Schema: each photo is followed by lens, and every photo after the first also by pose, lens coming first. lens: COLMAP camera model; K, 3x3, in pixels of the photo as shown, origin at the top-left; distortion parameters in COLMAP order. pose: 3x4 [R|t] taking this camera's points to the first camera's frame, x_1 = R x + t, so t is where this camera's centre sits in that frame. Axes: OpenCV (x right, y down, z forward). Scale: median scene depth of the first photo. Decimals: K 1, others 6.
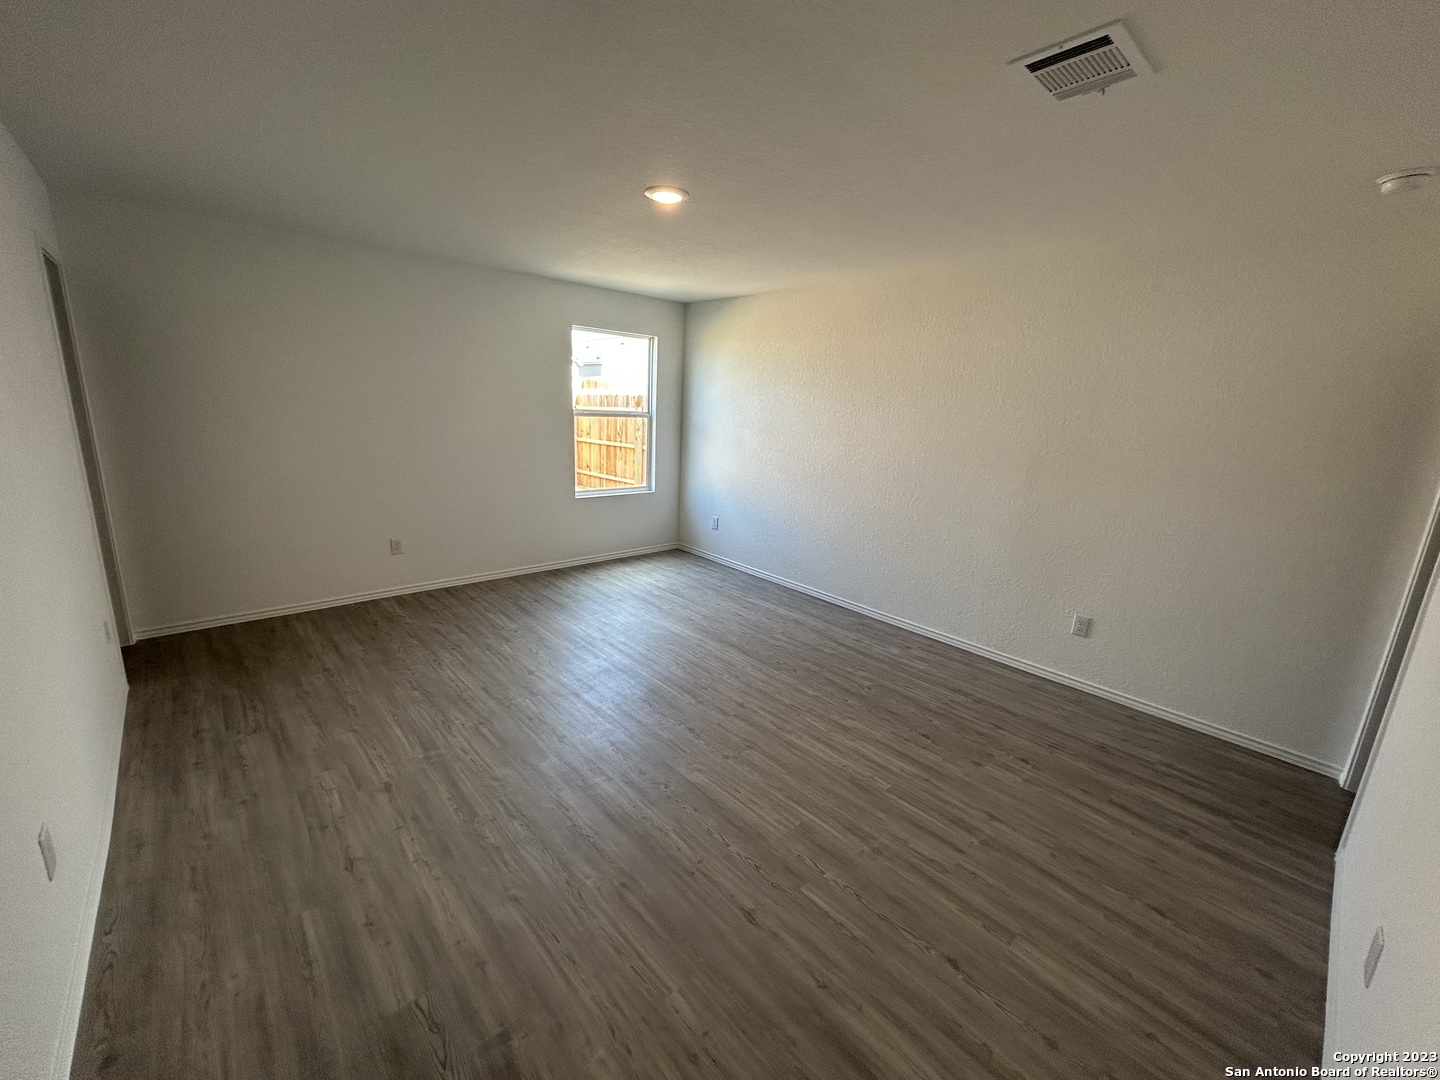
lens RADIAL K [[578.9, 0, 719.3], [0, 578.9, 535.9], [0, 0, 1]] dist [0.001604, -0.000433]
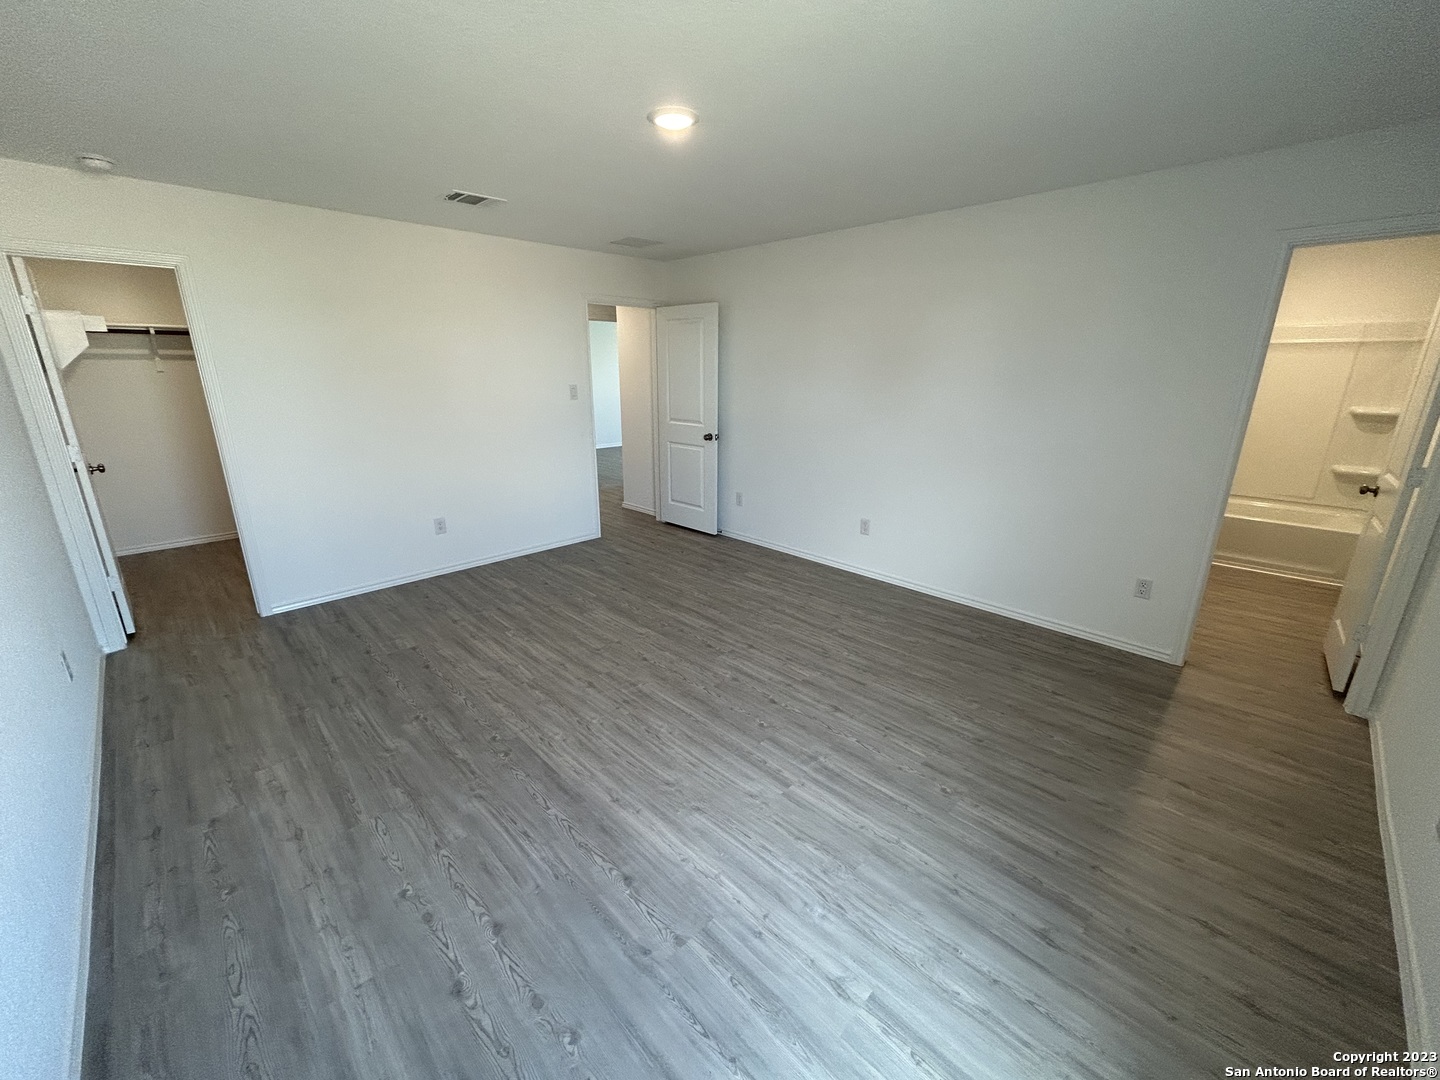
lens RADIAL K [[578.9, 0, 719.3], [0, 578.9, 535.9], [0, 0, 1]] dist [0.001604, -0.000433]
pose [[-0.997907, -0.034498, -0.054694, -0.101537], [-0.057023, 0.868323, 0.492711, -0.358847], [0.030494, 0.494798, -0.868473, 1.525973]]
